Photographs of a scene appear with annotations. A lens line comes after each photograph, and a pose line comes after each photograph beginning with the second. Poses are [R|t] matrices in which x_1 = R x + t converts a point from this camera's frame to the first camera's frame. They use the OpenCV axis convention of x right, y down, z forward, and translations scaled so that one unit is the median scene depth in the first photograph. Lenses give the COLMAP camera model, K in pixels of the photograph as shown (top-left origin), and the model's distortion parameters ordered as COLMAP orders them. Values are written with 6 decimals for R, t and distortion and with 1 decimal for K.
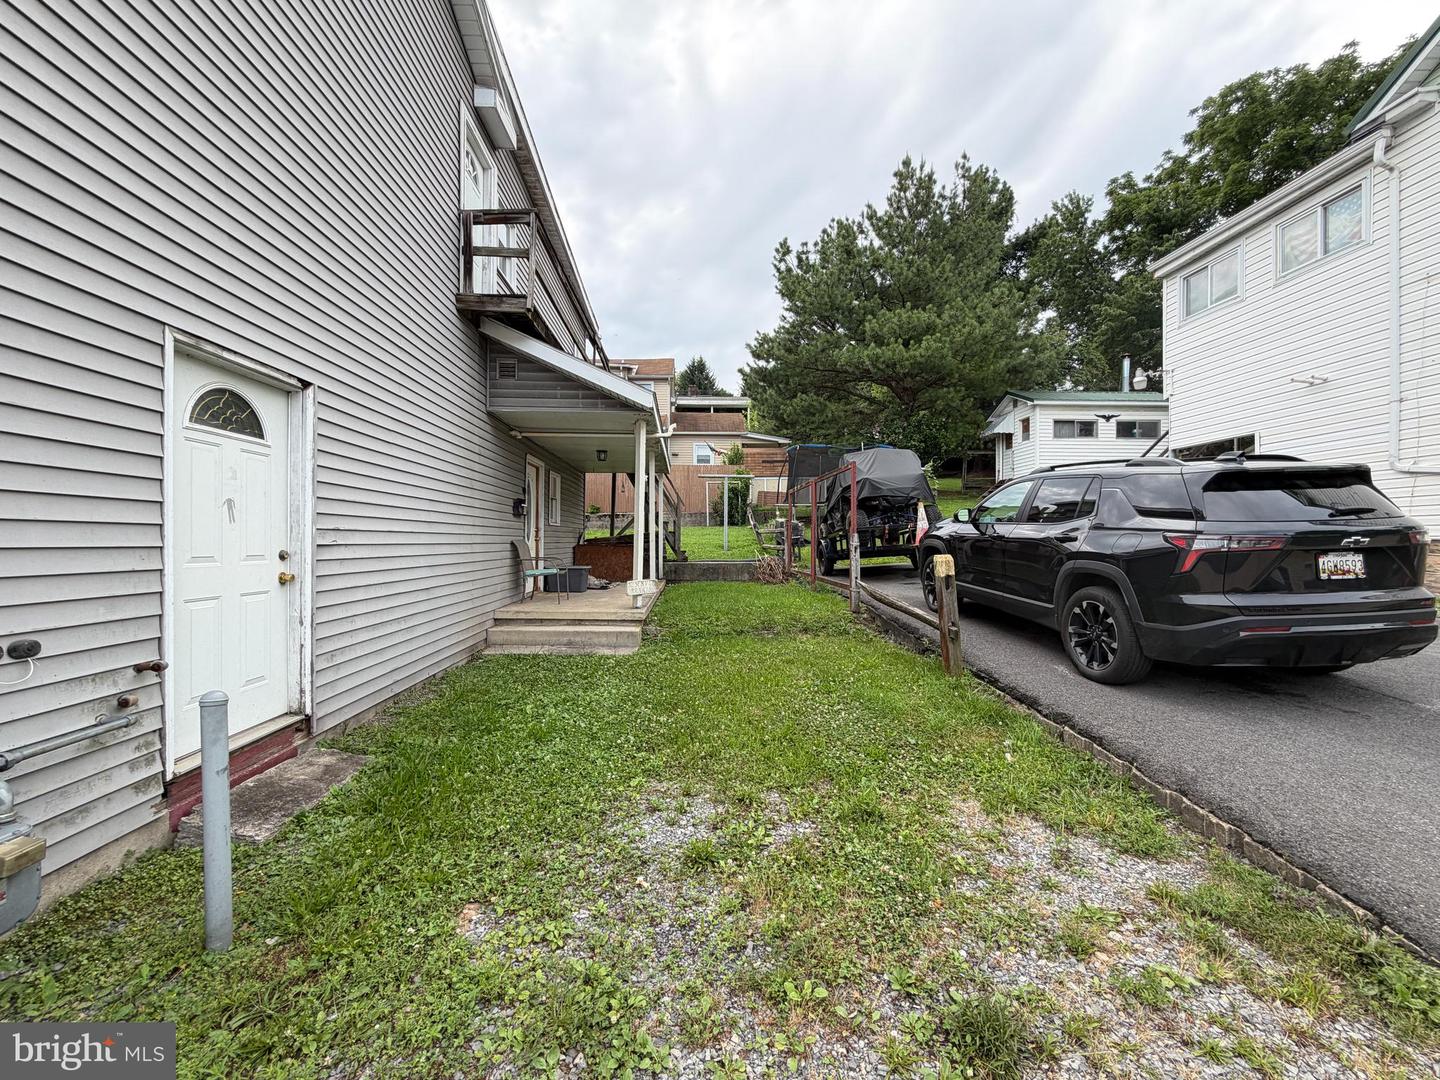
lens RADIAL K [[571.9, 0, 714.8], [0, 571.9, 541.2], [0, 0, 1]] dist [-0.002462, -0.000217]
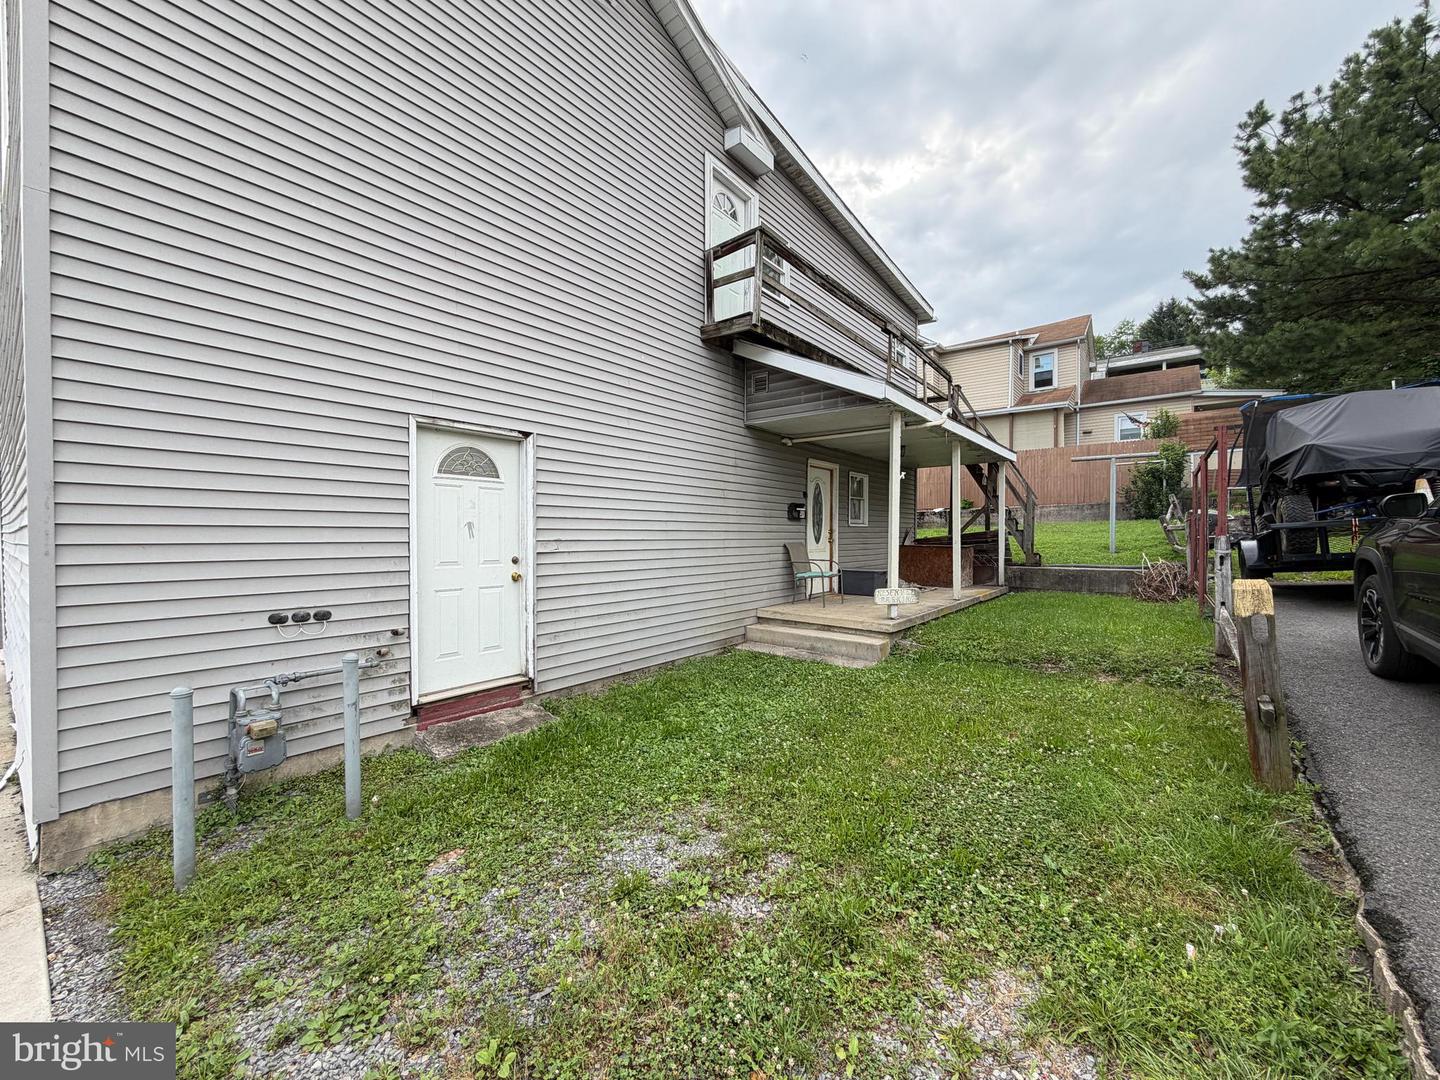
lens RADIAL K [[571.9, 0, 717.9], [0, 571.9, 541.5], [0, 0, 1]] dist [-0.002462, -0.000217]
pose [[0.755619, 0.003724, -0.655001, 0.311329], [0.002767, 0.999957, 0.008878, -0.018856], [0.655006, -0.008521, 0.755576, 0.162842]]
